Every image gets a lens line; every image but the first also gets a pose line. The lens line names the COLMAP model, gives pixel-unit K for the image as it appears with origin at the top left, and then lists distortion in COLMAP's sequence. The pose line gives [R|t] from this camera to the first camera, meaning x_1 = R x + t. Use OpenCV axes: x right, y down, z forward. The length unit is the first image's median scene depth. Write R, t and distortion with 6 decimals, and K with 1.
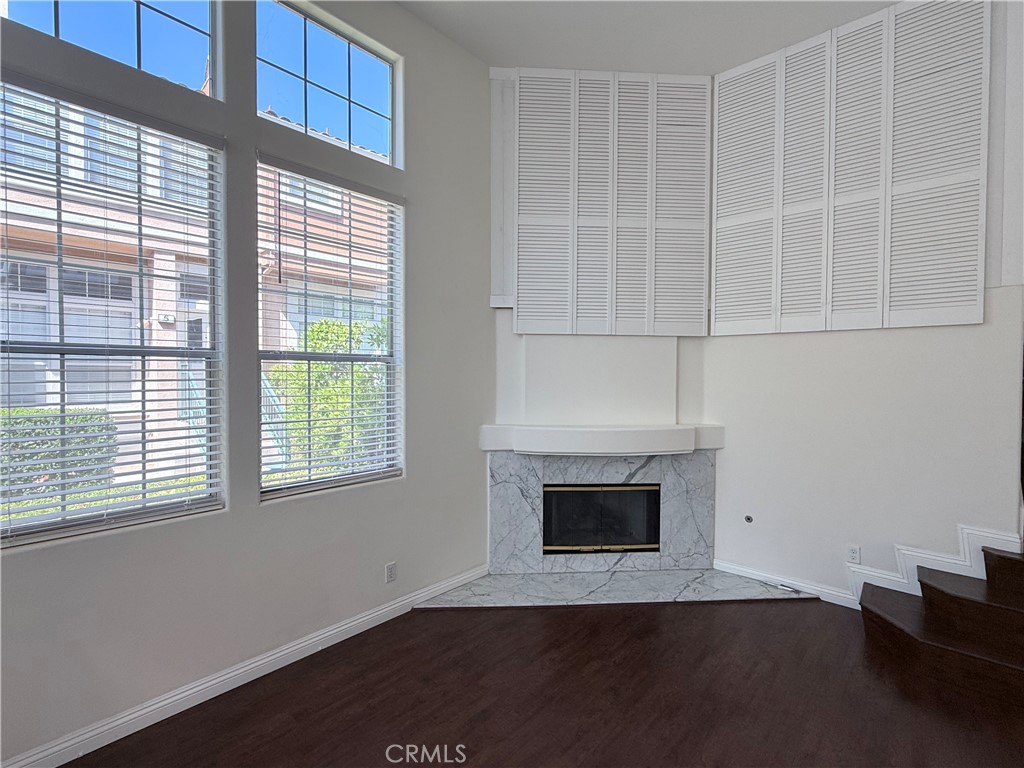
lens RADIAL K [[476.4, 0, 514.5], [0, 476.4, 381.3], [0, 0, 1]] dist [0.001418, -0.000198]
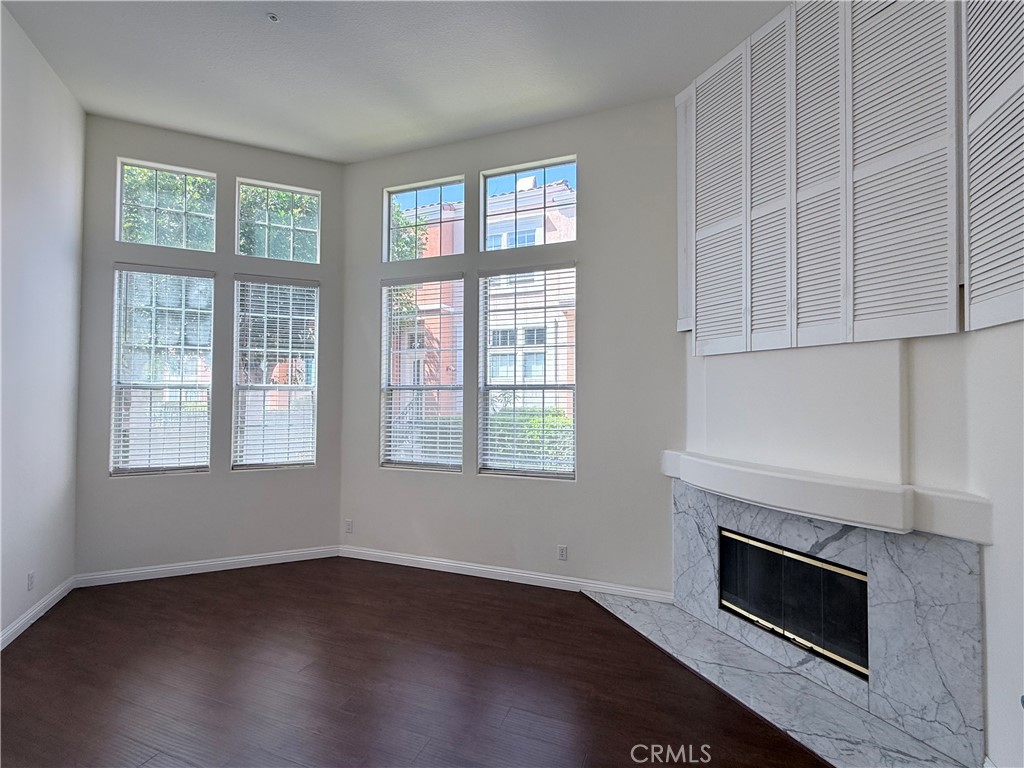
lens RADIAL K [[476.4, 0, 513.4], [0, 476.4, 383.2], [0, 0, 1]] dist [0.001418, -0.000198]
pose [[0.356249, -0.028649, -0.933952, 0.750898], [-0.015951, 0.999198, -0.036734, -0.007701], [0.934255, 0.027984, 0.355506, 0.330867]]
